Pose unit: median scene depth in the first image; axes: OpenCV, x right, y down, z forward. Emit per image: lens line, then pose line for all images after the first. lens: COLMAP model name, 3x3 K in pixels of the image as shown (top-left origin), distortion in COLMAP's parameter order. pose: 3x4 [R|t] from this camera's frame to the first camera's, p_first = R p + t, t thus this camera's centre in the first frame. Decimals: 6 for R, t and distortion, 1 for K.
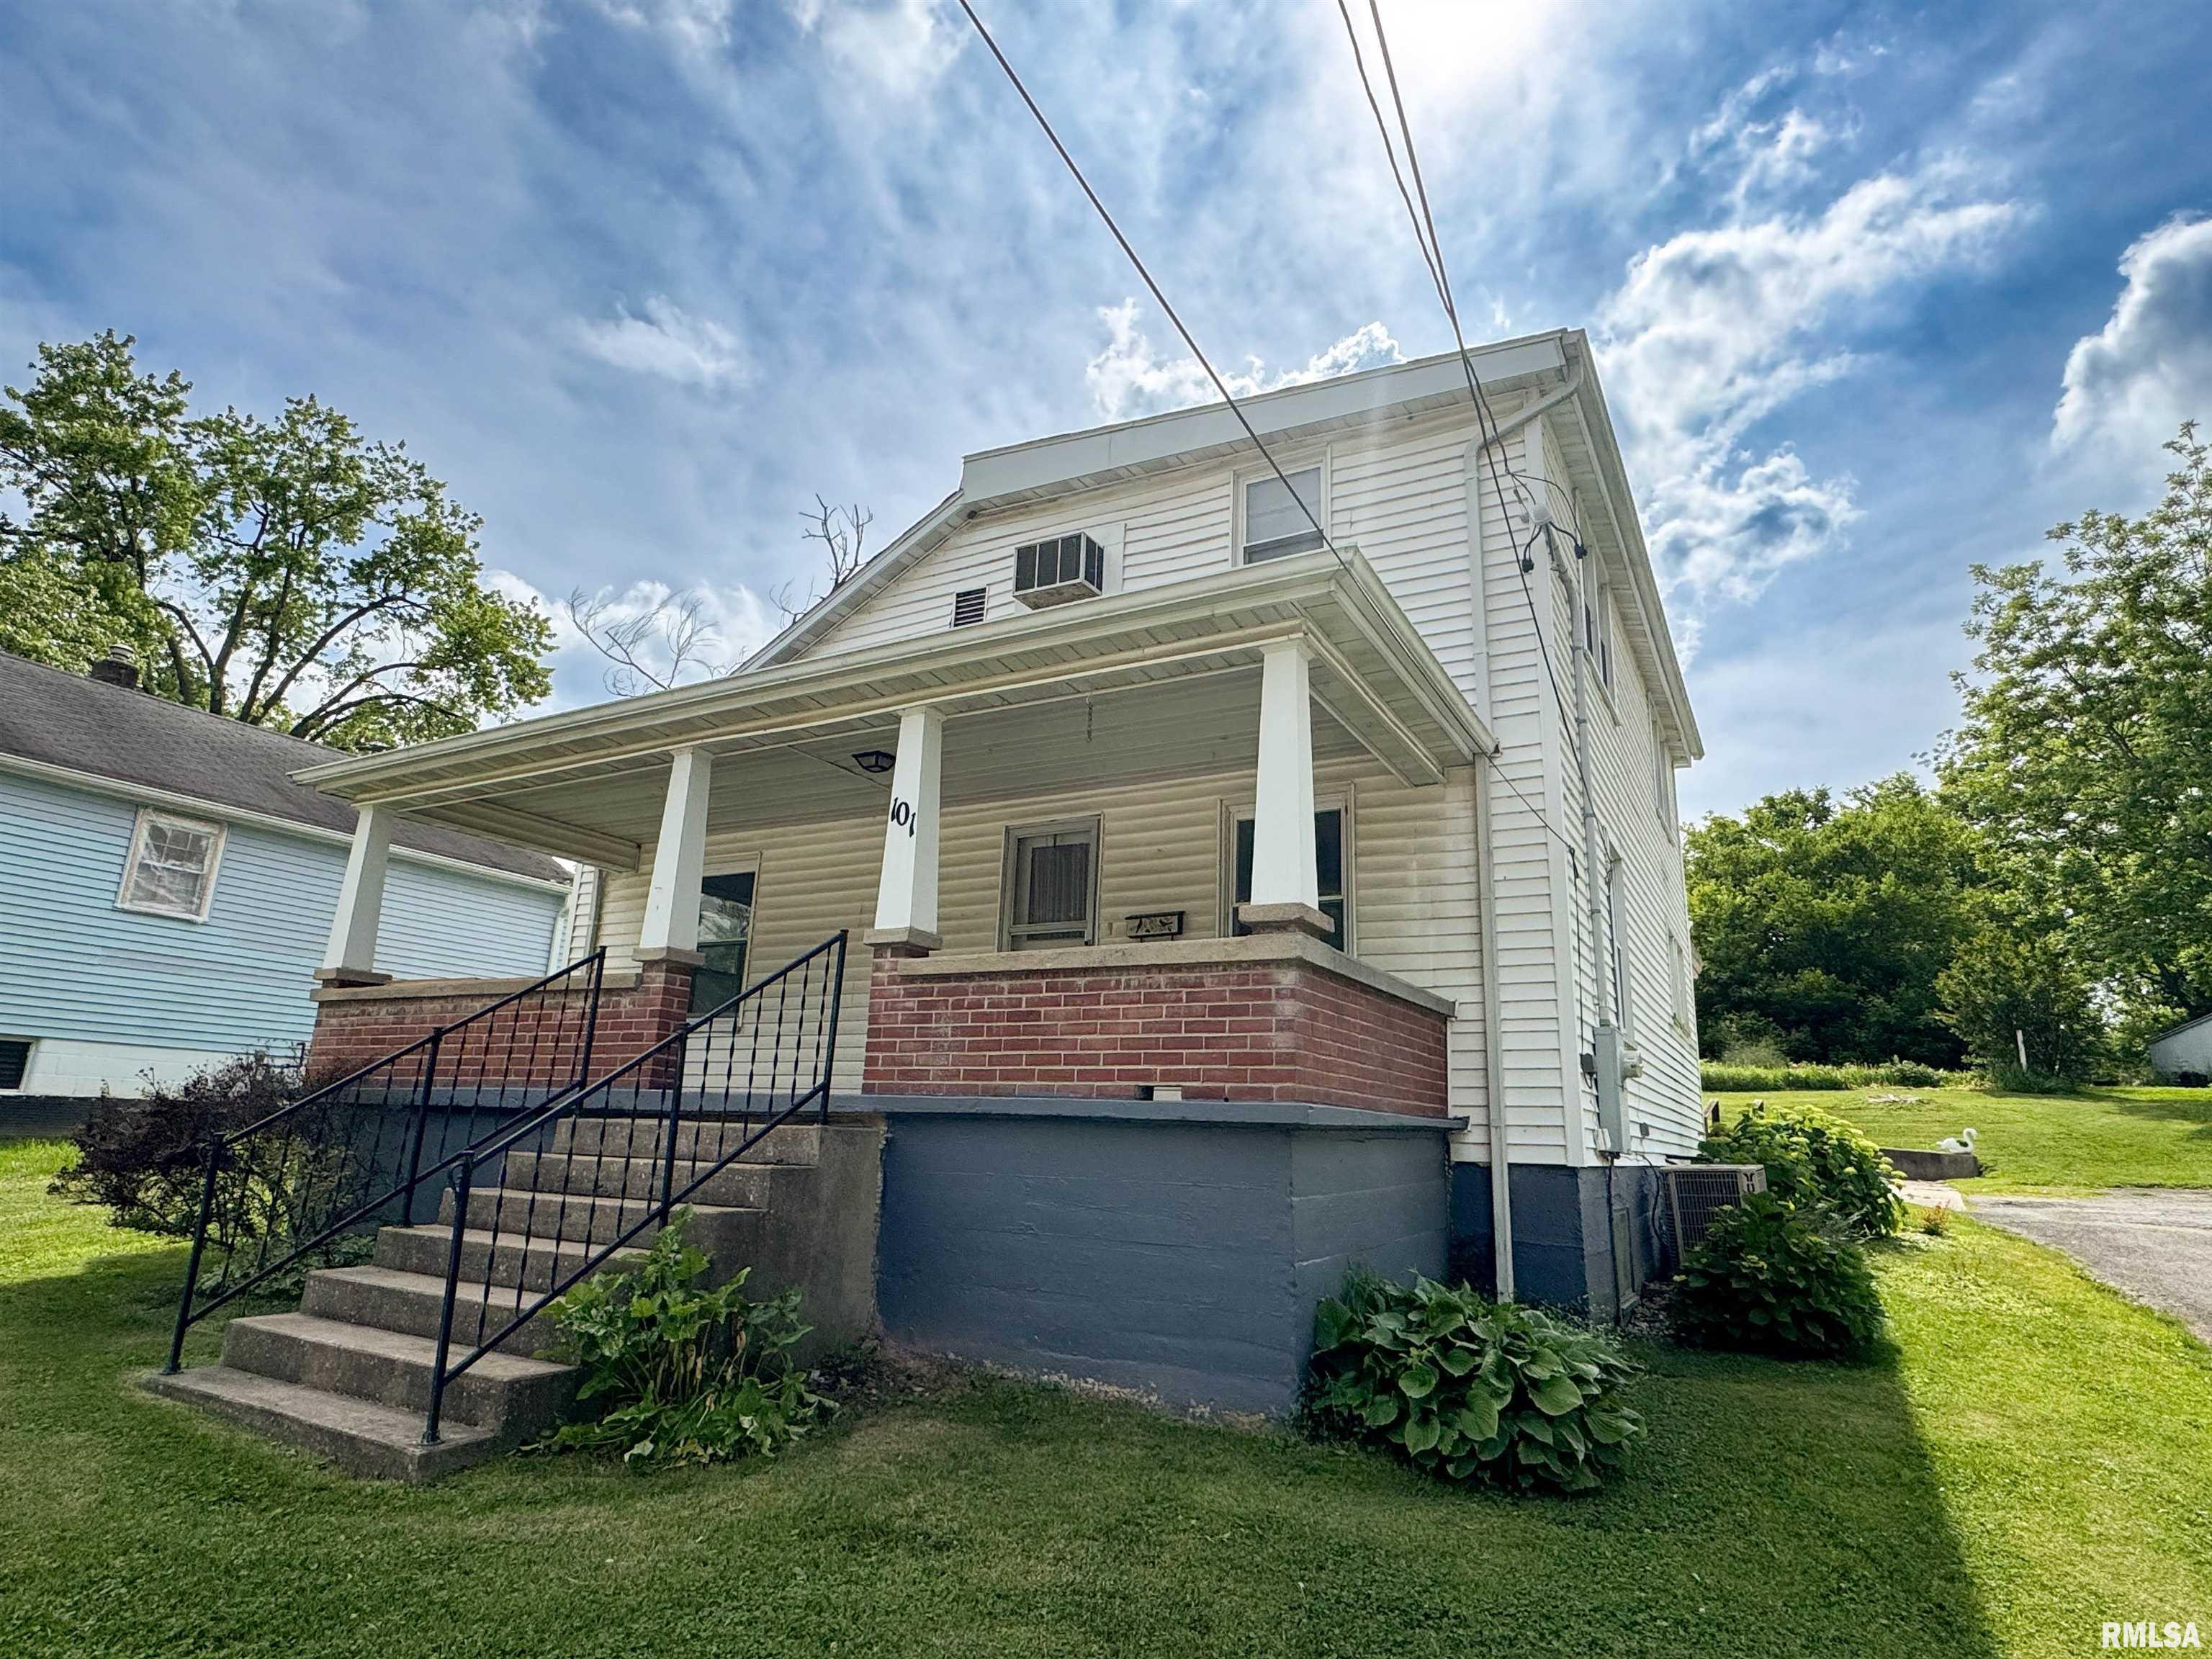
lens RADIAL K [[1219.1, 0, 1106.0], [0, 1219.1, 829.5], [0, 0, 1]] dist [-0.000510, -0.000089]
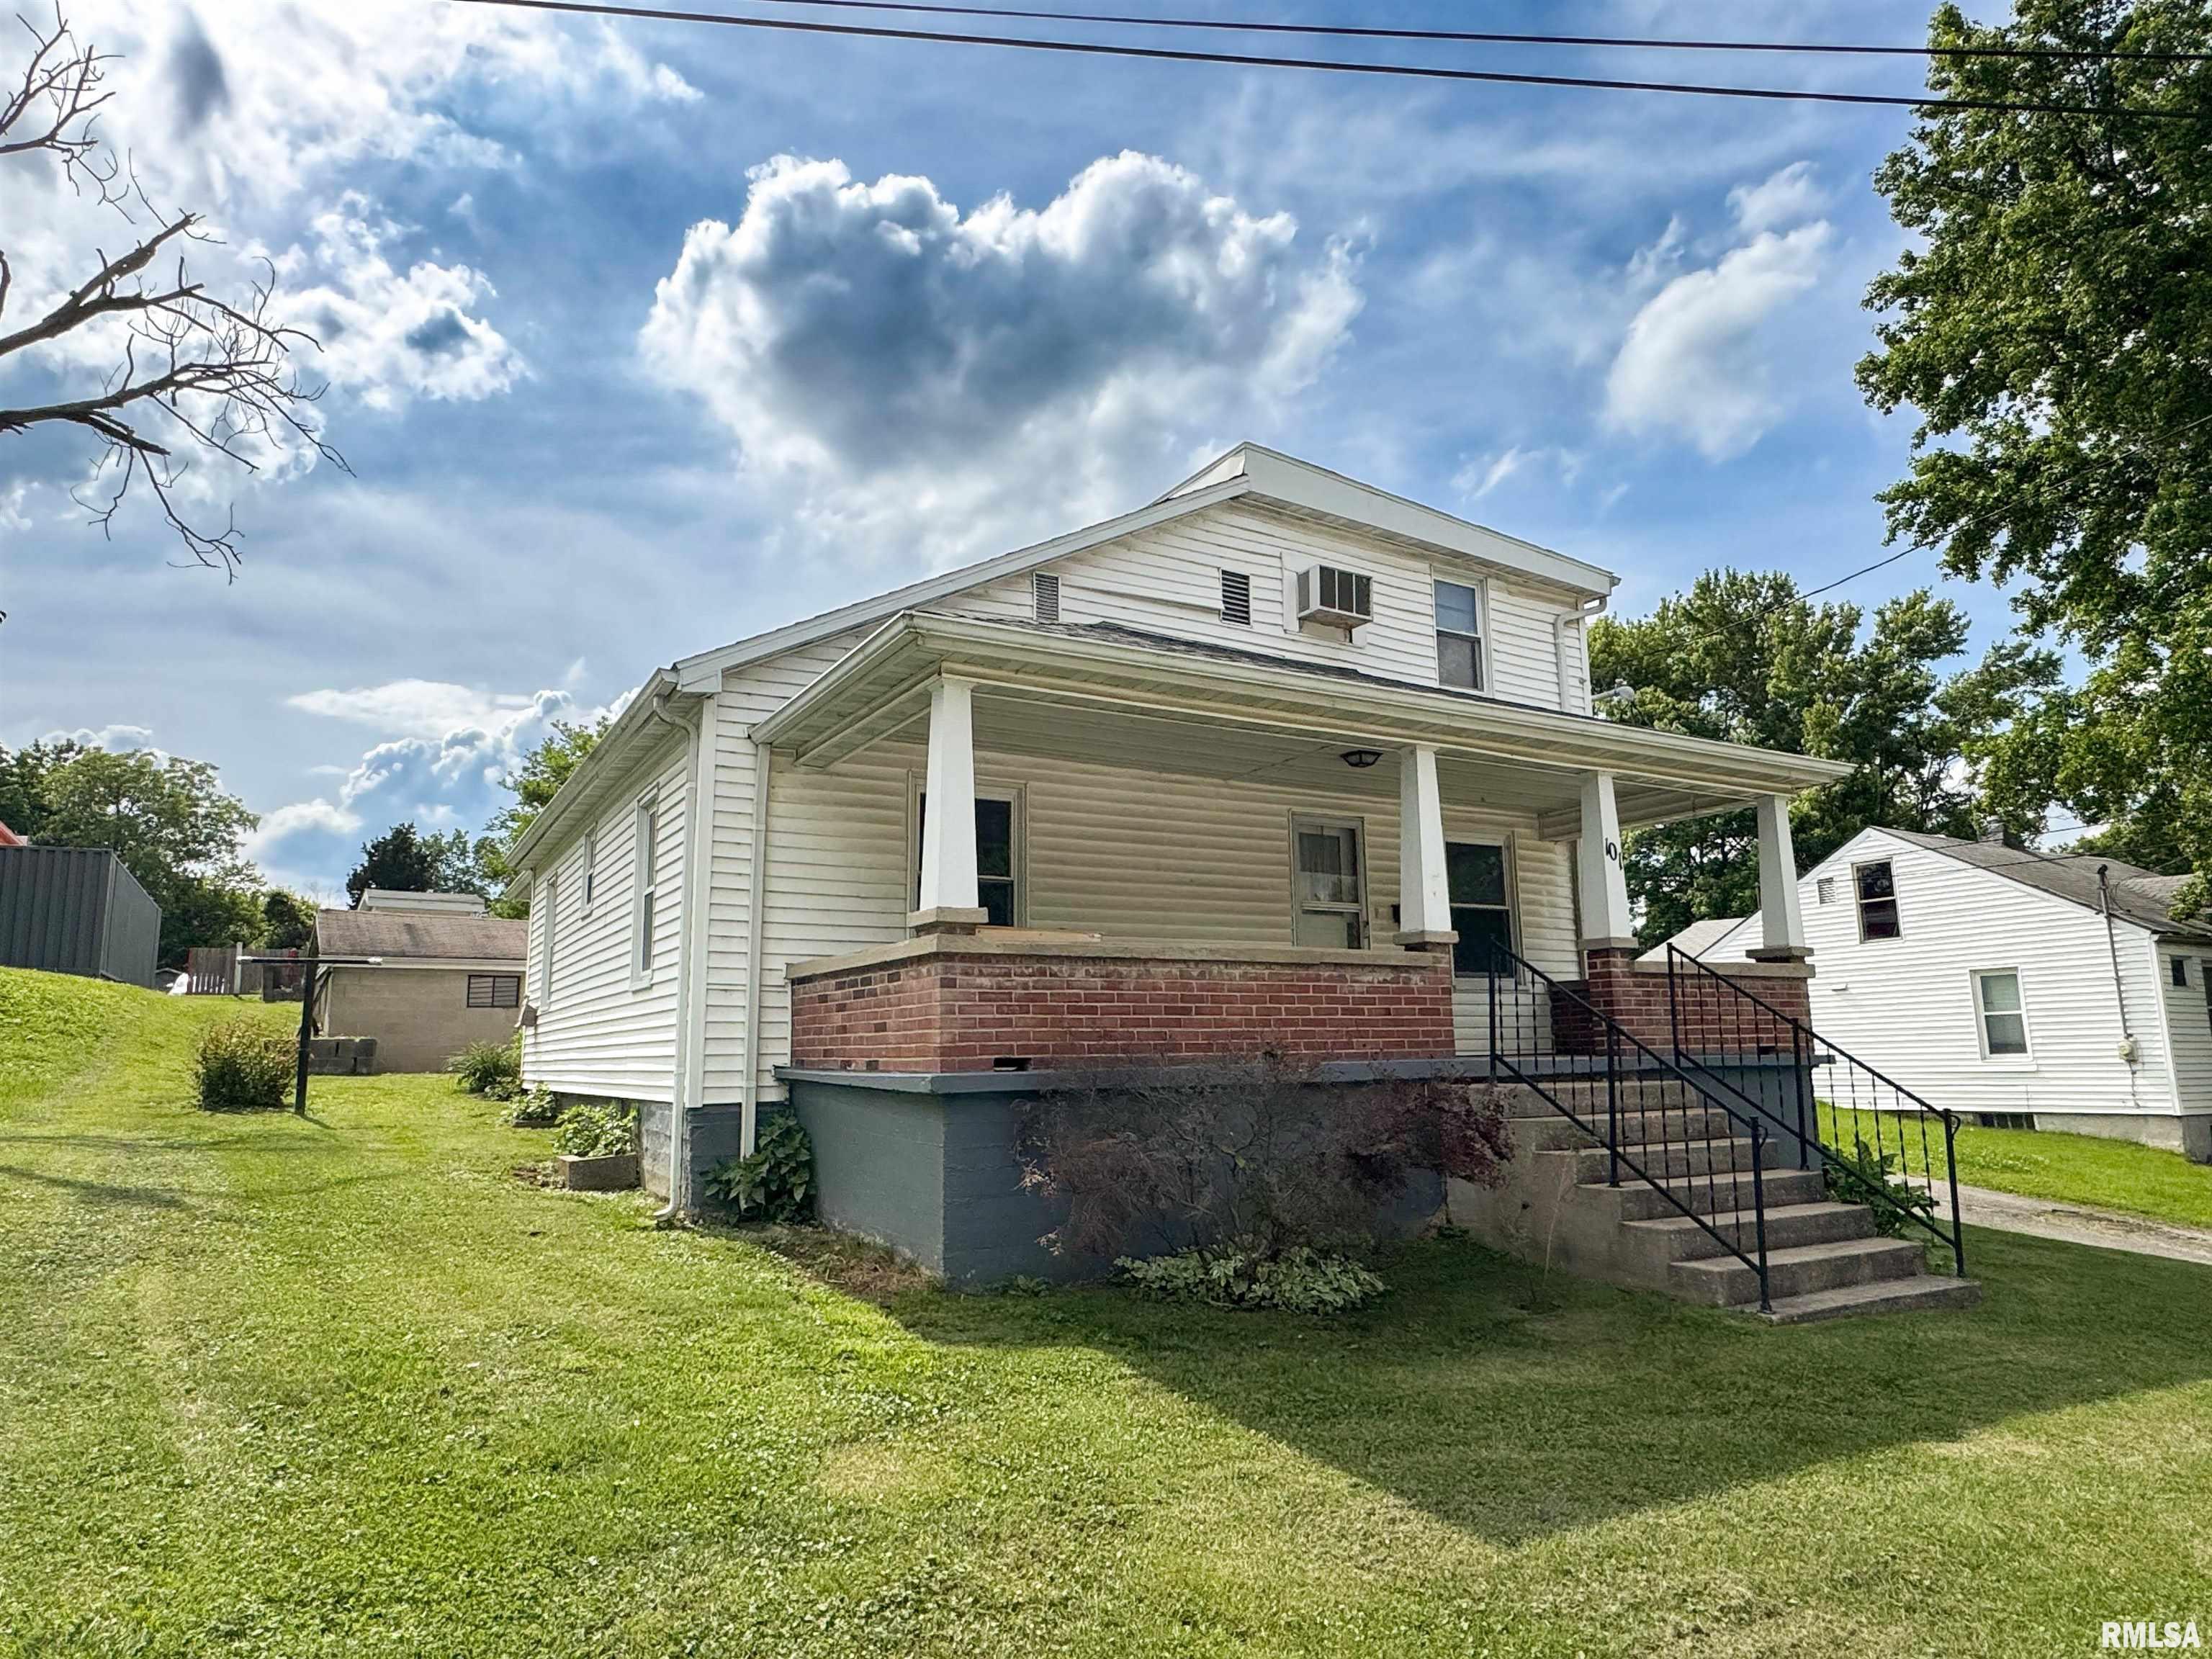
lens RADIAL K [[1326.7, 0, 1106.0], [0, 1326.7, 829.5], [0, 0, 1]] dist [-0.006450, 0.004267]
pose [[0.501892, 0.103115, 0.858762, -1.486715], [-0.185546, 0.982589, -0.009543, 0.070709], [-0.844794, -0.154551, 0.512286, 0.623155]]
